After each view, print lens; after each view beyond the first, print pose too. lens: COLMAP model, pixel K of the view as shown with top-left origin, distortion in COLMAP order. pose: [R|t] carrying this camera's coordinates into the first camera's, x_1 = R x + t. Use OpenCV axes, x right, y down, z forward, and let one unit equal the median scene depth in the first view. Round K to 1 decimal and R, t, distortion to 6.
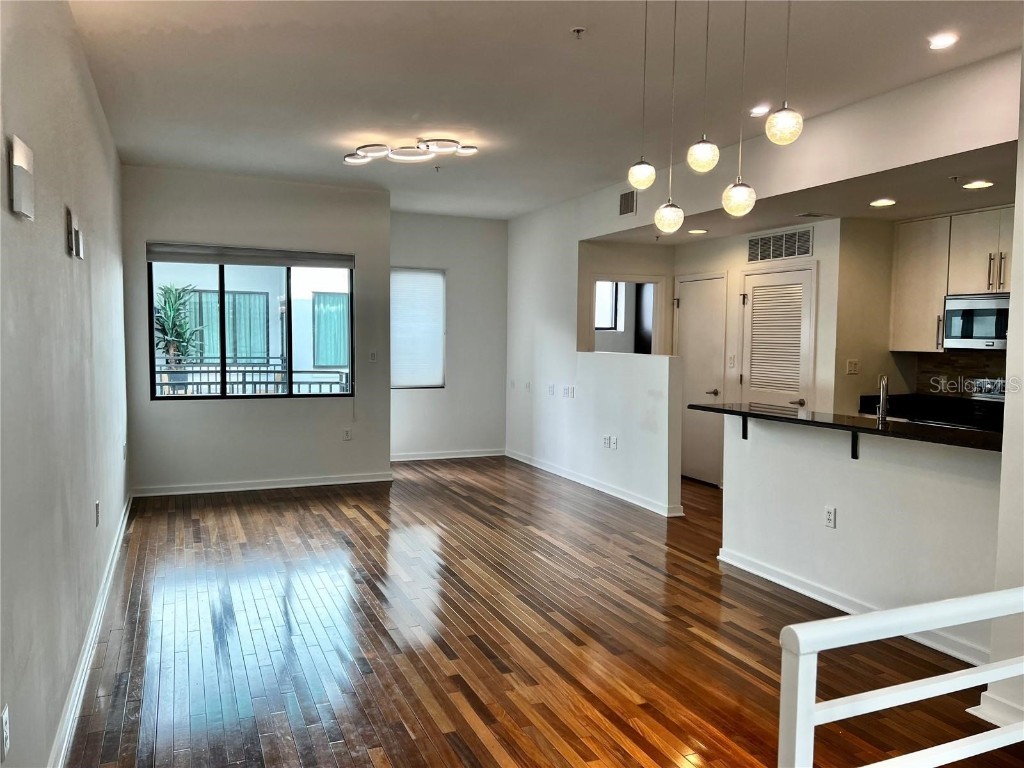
lens RADIAL K [[758.5, 0, 512.0], [0, 758.5, 384.0], [0, 0, 1]] dist [0.069473, -0.076666]
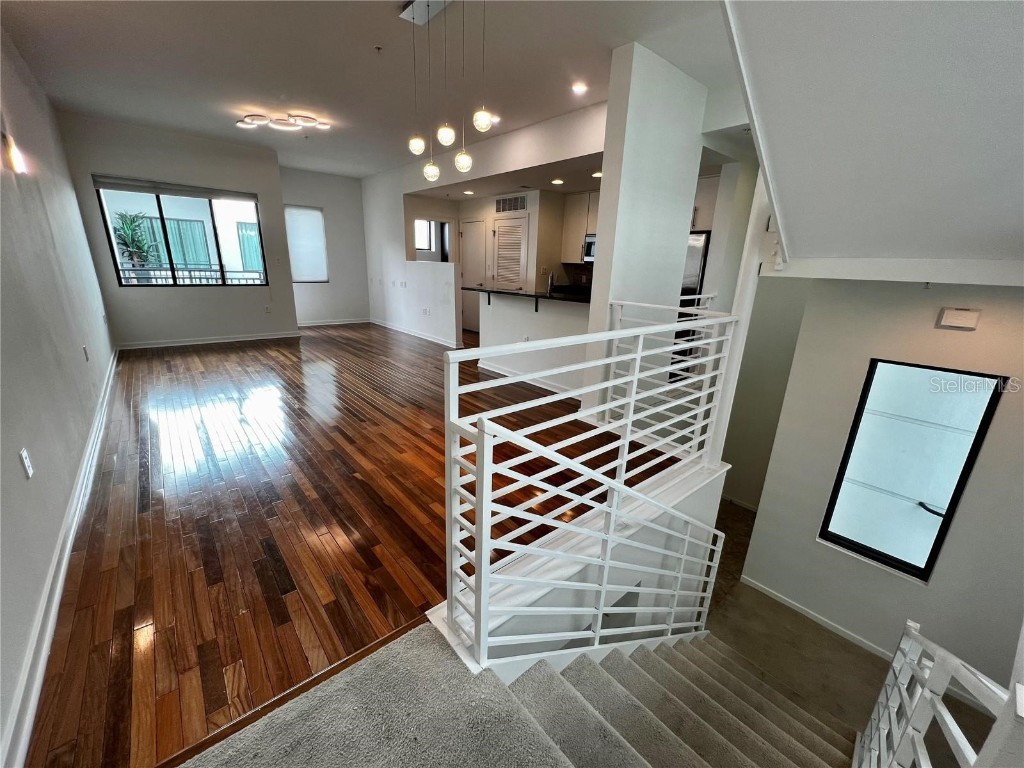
lens RADIAL K [[405.9, 0, 512.0], [0, 405.9, 384.0], [0, 0, 1]] dist [0.000286, 0.000303]
pose [[0.955260, -0.065390, 0.288447, 0.034524], [-0.002581, 0.973374, 0.229208, 0.023366], [-0.295755, -0.219698, 0.929657, -0.031997]]
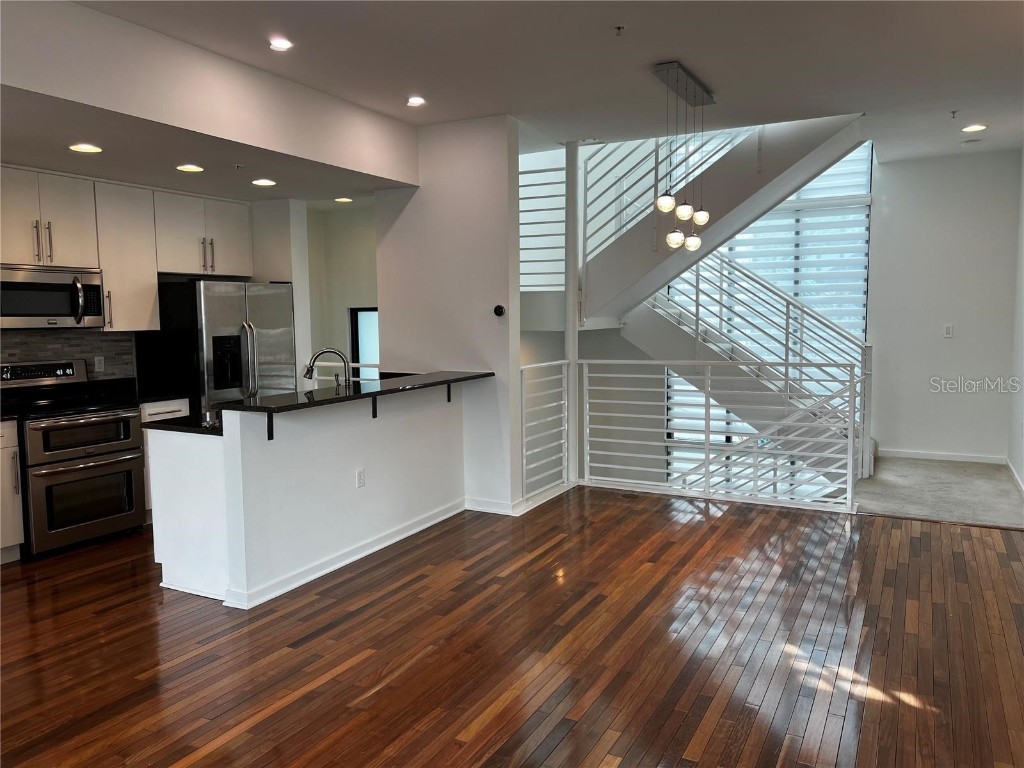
lens RADIAL K [[758.5, 0, 512.0], [0, 758.5, 384.0], [0, 0, 1]] dist [0.069473, -0.076666]
pose [[-0.616914, -0.076935, 0.783261, -0.386048], [0.055953, 0.988405, 0.141155, -0.069600], [-0.785039, 0.130907, -0.605456, 1.008974]]
